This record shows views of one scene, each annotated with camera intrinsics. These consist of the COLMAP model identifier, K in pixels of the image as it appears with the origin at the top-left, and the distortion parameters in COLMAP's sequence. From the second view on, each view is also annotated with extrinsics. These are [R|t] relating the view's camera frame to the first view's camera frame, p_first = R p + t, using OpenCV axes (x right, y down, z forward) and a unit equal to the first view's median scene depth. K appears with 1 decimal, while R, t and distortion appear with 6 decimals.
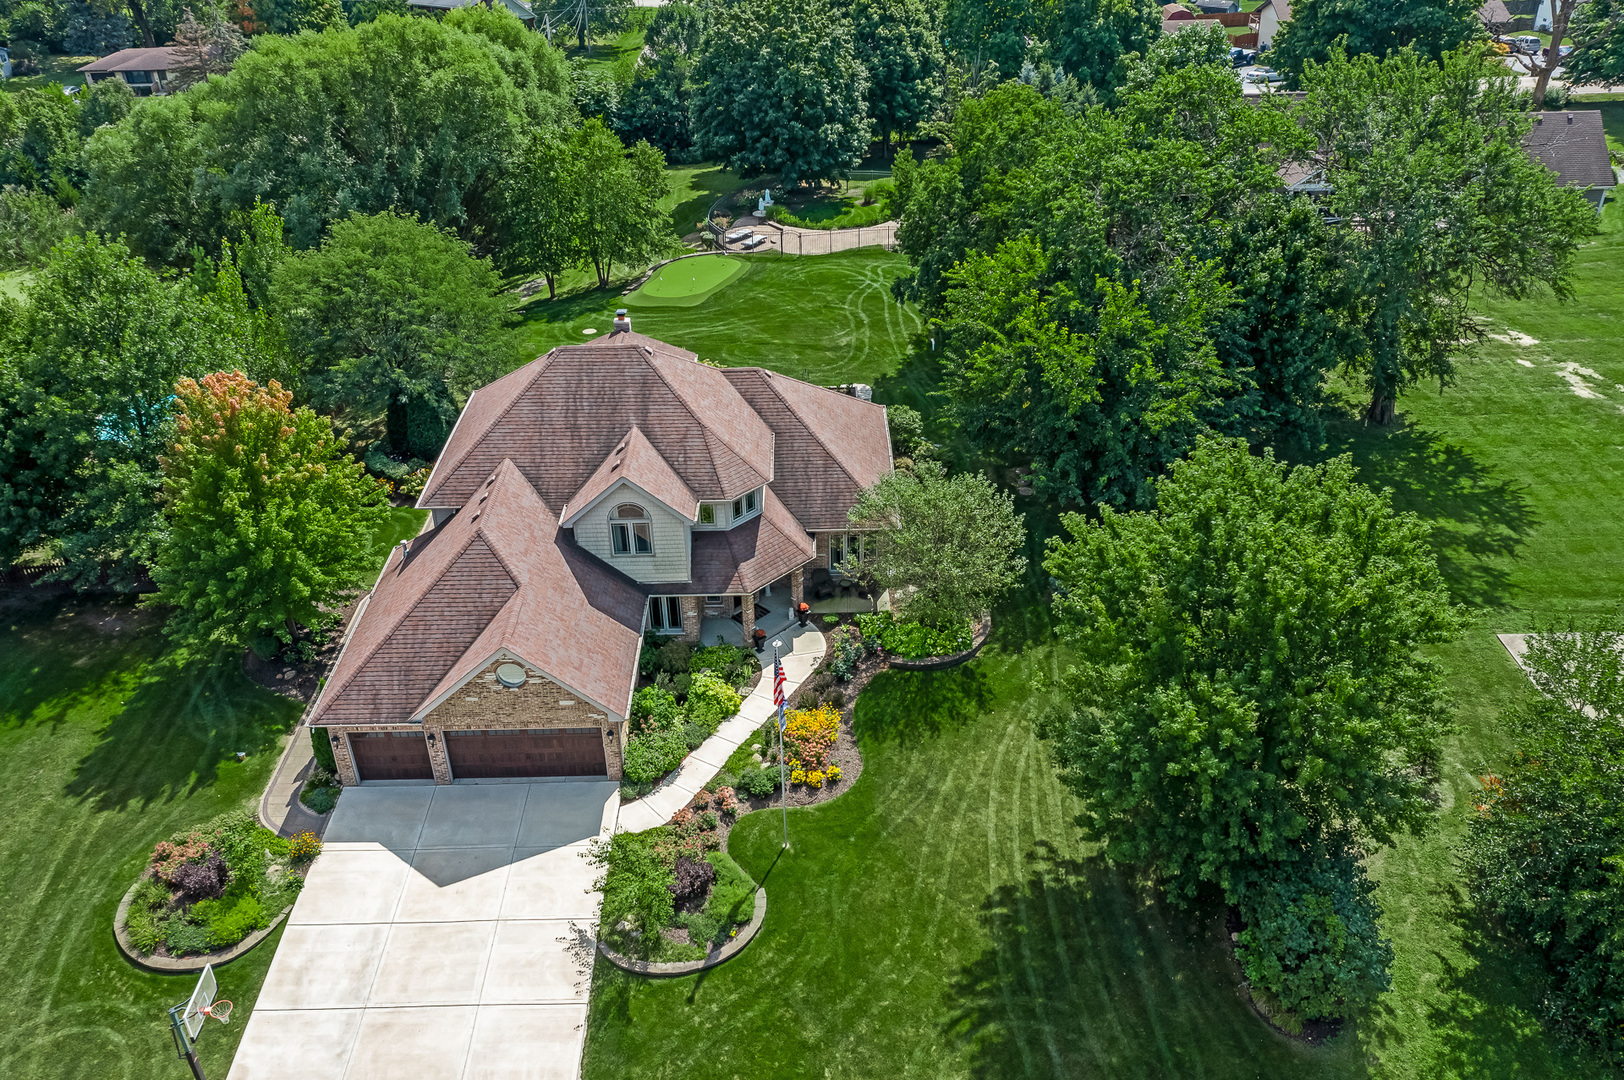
lens RADIAL K [[1329.4, 0, 812.0], [0, 1329.4, 540.0], [0, 0, 1]] dist [-0.005850, 0.015953]
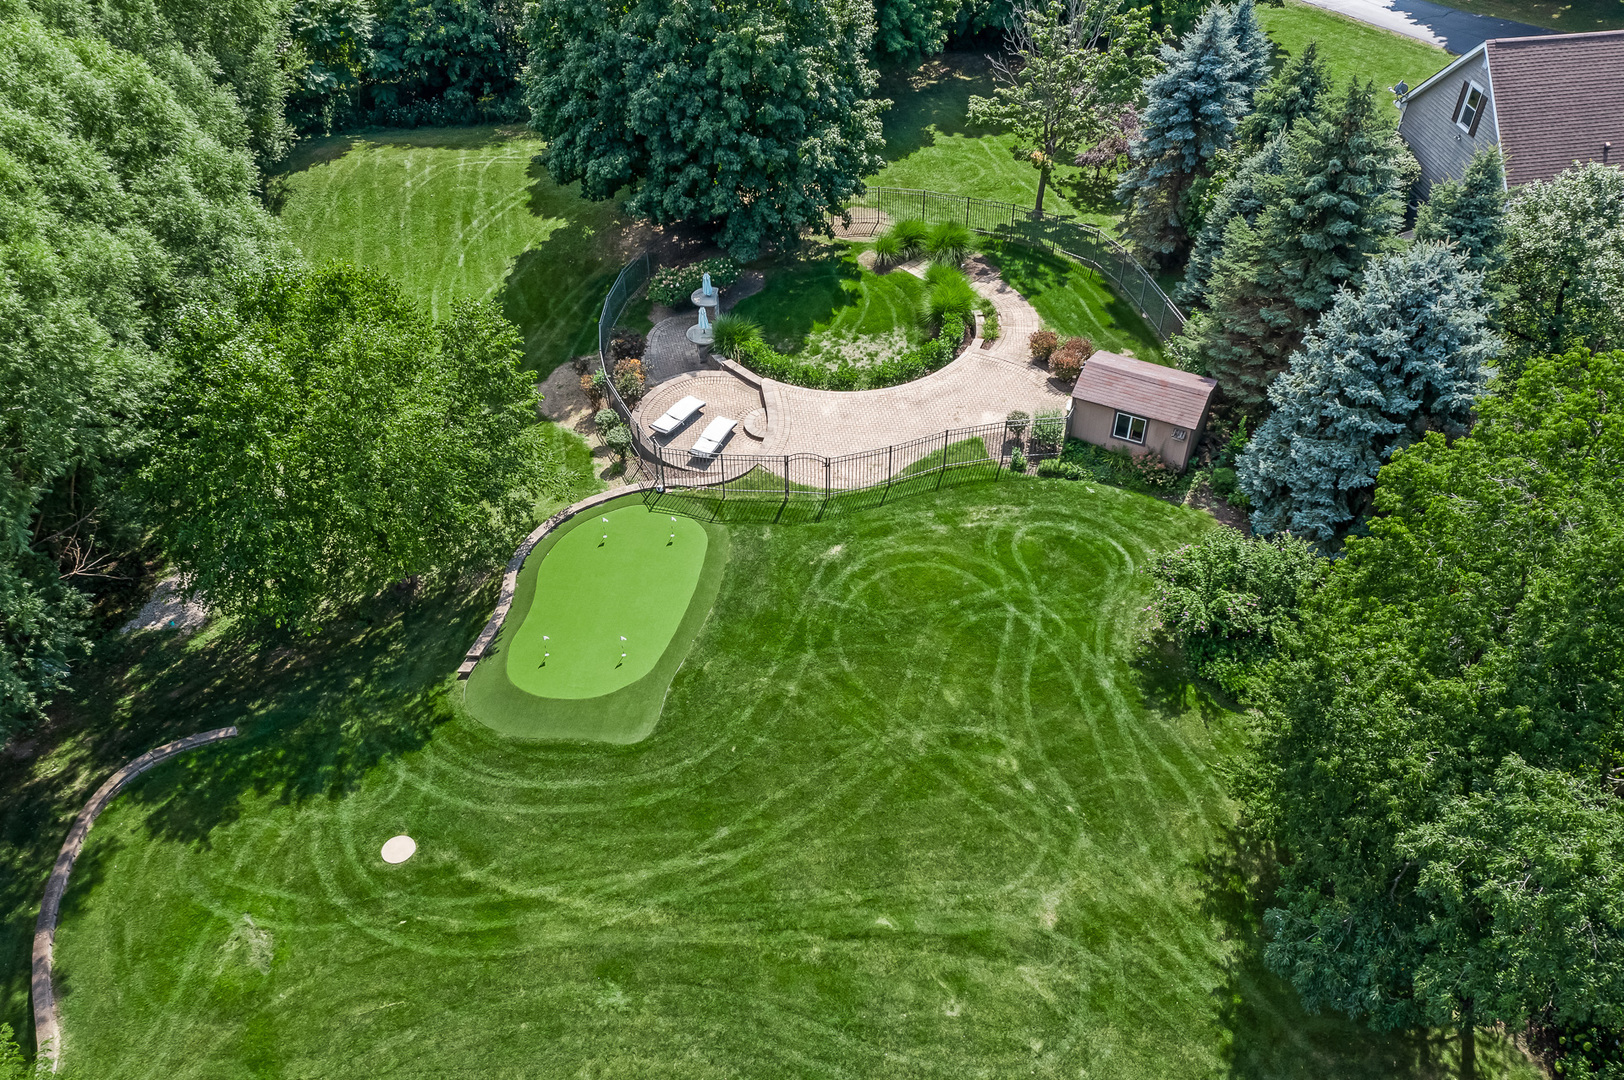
lens RADIAL K [[1329.4, 0, 812.0], [0, 1329.4, 540.0], [0, 0, 1]] dist [-0.005850, 0.015953]
pose [[0.987321, -0.083701, 0.134873, -0.144527], [0.056595, 0.979458, 0.193542, -0.529145], [-0.148302, -0.183455, 0.971777, 0.978104]]
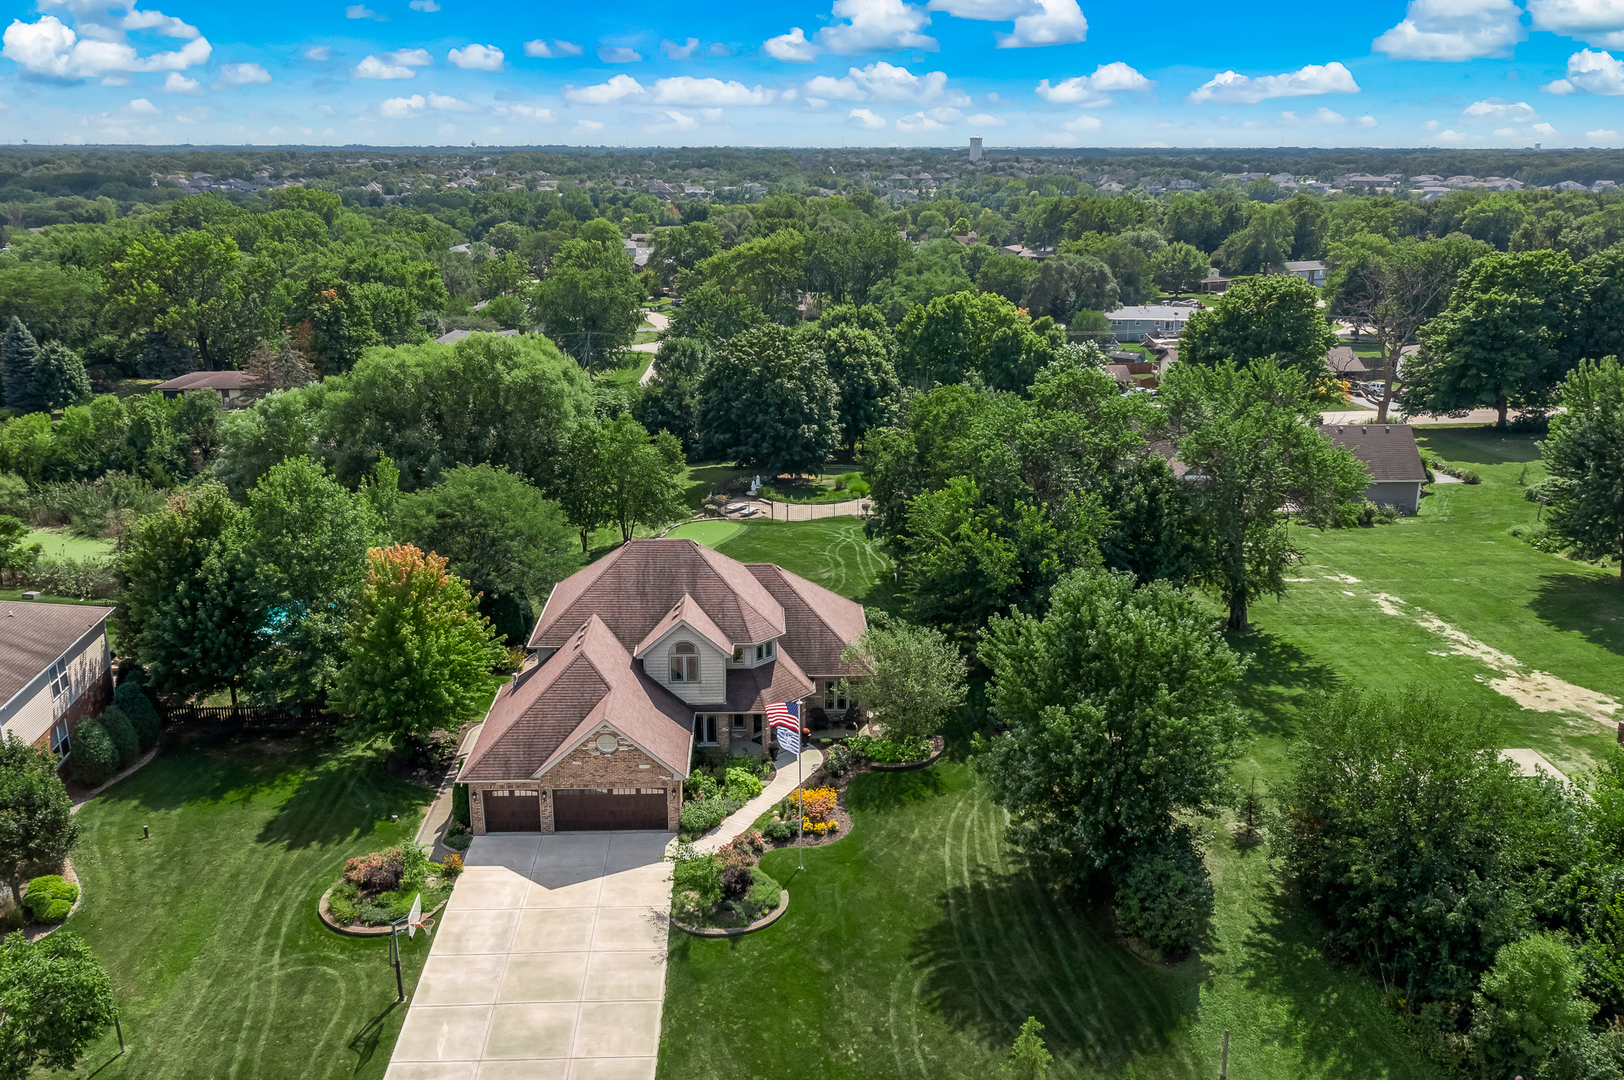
lens RADIAL K [[1329.4, 0, 812.0], [0, 1329.4, 540.0], [0, 0, 1]] dist [-0.005850, 0.015953]
pose [[0.999305, 0.014101, 0.034494, -0.051296], [-0.005042, 0.968290, -0.249776, 0.208103], [-0.036922, 0.249429, 0.967689, -0.367864]]
